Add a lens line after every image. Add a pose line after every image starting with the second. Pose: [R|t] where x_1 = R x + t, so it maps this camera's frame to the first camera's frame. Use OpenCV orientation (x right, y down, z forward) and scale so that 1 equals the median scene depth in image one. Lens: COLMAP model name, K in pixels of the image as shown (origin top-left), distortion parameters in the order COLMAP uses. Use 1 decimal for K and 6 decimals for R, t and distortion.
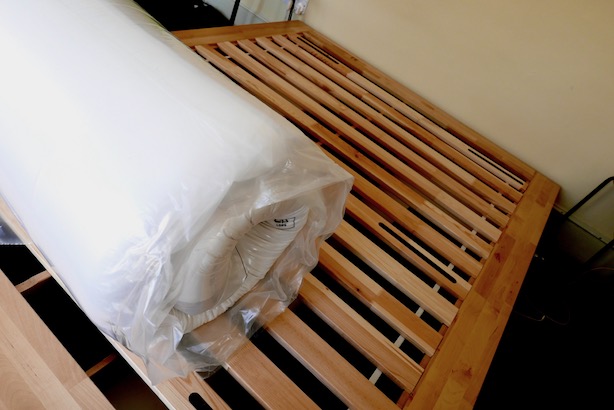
lens RADIAL K [[418.3, 0, 307.0], [0, 418.3, 205.0], [0, 0, 1]] dist [-0.012324, -0.001489]
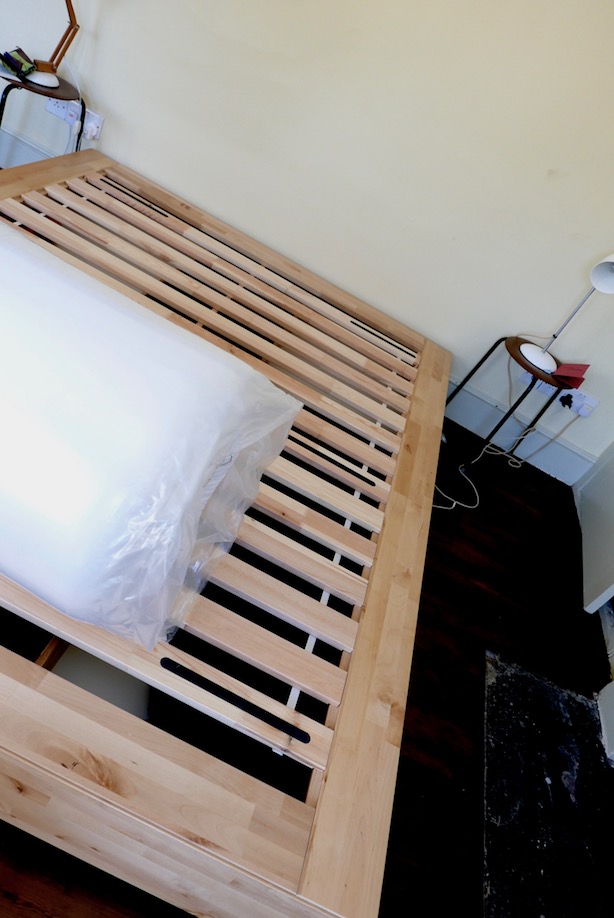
lens RADIAL K [[625.4, 0, 307.0], [0, 625.4, 459.0], [0, 0, 1]] dist [-0.012324, -0.001489]
pose [[0.931686, -0.170980, 0.320511, -0.140469], [0.133425, 0.981704, 0.135851, -0.050681], [-0.337874, -0.083806, 0.937453, -0.148444]]
